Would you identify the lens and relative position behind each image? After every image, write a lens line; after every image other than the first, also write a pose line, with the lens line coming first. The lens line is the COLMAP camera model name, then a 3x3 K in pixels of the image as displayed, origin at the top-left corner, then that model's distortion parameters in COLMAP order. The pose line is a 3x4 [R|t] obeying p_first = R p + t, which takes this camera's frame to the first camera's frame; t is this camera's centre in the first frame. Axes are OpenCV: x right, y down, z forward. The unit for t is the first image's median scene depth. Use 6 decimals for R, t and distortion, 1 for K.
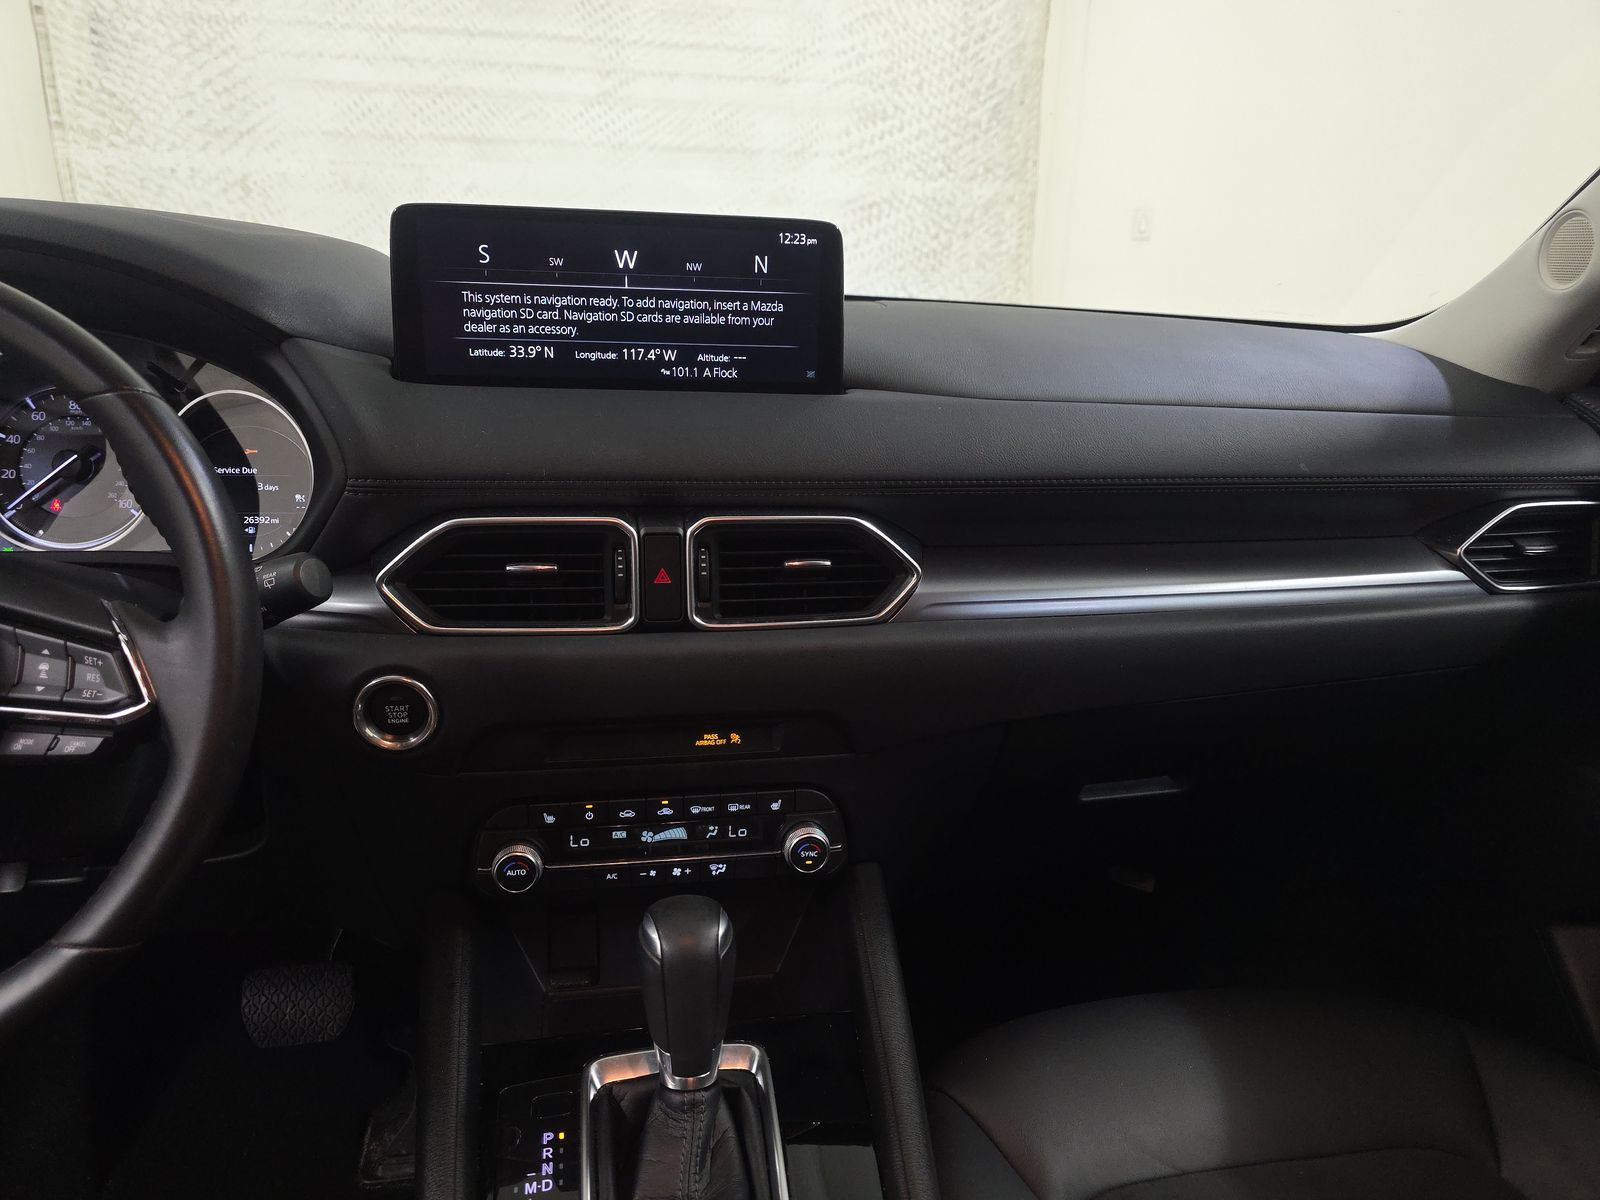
lens RADIAL K [[1210.3, 0, 800.0], [0, 1210.3, 600.0], [0, 0, 1]] dist [0.063247, -0.045058]
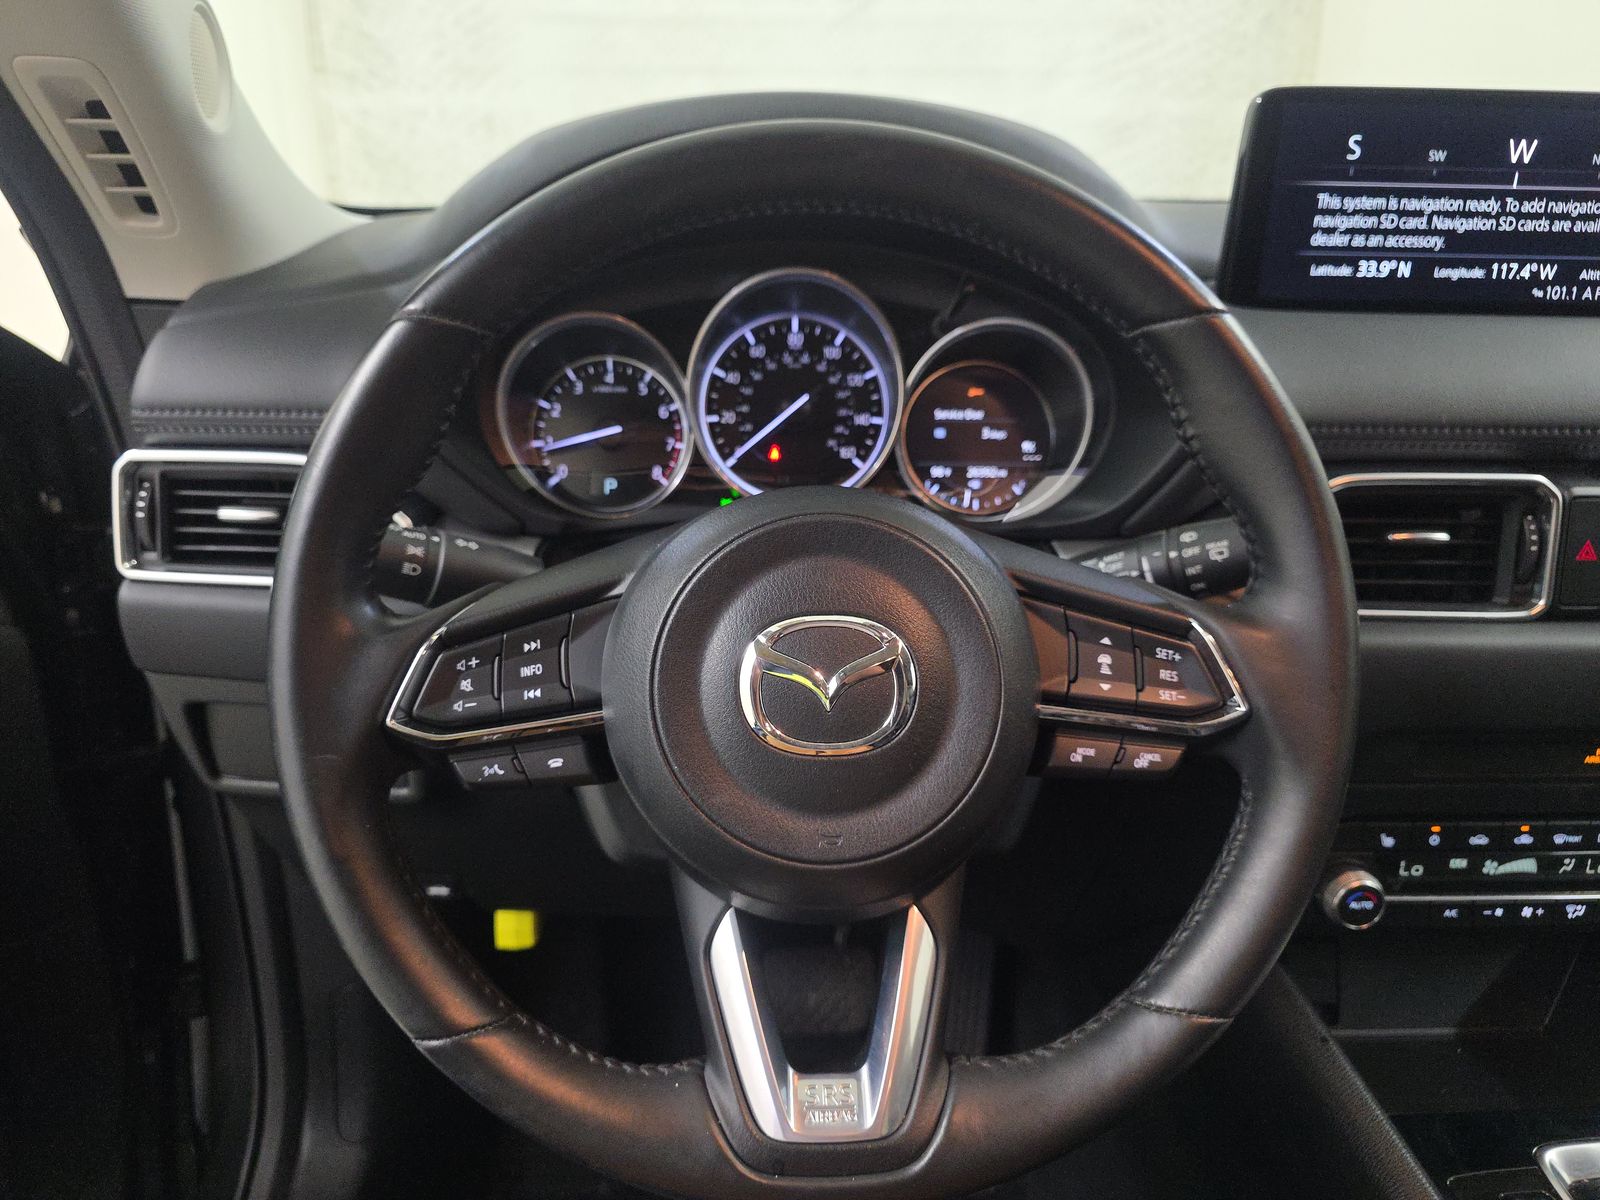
lens RADIAL K [[1255.0, 0, 800.0], [0, 1255.0, 600.0], [0, 0, 1]] dist [0.000169, -0.002262]
pose [[0.990494, 0.028508, -0.134566, -0.487459], [-0.022928, 0.998819, 0.042835, -0.010565], [0.135628, -0.039343, 0.989978, 0.110455]]
